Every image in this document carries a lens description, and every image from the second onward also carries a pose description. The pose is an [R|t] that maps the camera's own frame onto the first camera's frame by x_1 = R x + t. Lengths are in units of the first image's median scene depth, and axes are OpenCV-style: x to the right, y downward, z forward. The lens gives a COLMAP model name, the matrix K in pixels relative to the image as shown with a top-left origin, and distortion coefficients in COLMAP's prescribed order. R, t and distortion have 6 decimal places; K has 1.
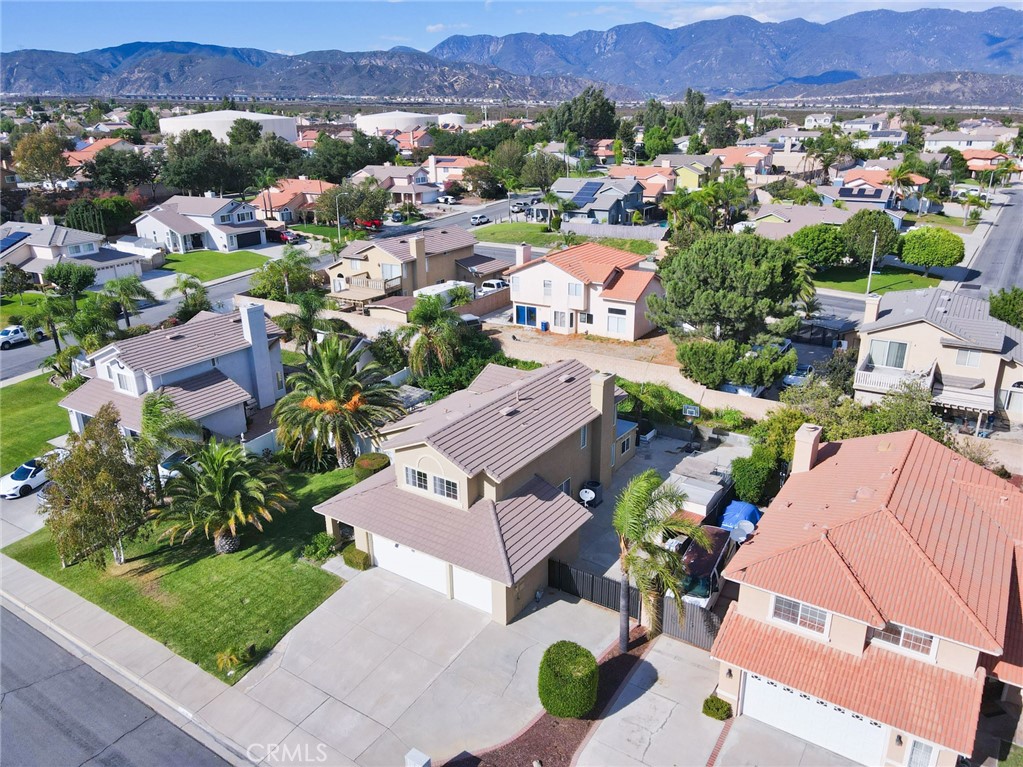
lens RADIAL K [[767.3, 0, 512.5], [0, 767.3, 476.9], [0, 0, 1]] dist [0.007419, 0.006103]
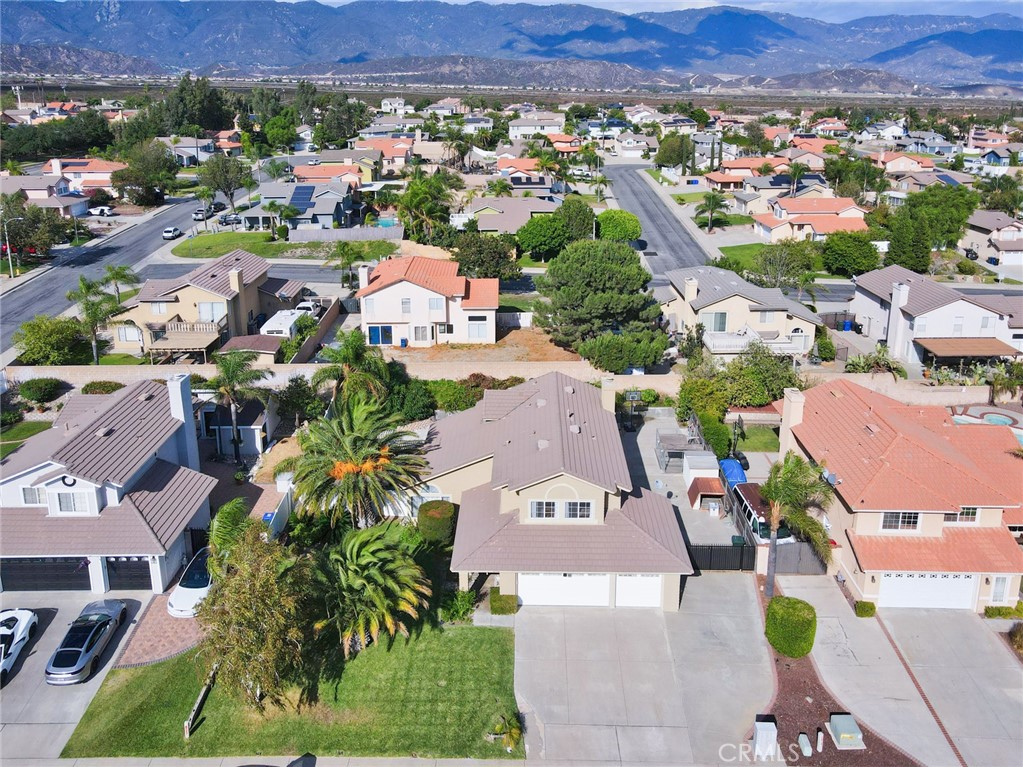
lens RADIAL K [[835.2, 0, 515.8], [0, 835.2, 380.6], [0, 0, 1]] dist [0.009793, 0.014771]
pose [[0.820850, -0.186935, 0.539686, -0.248992], [0.235424, 0.971654, -0.021516, -0.051764], [-0.520366, 0.144716, 0.841592, 0.008427]]
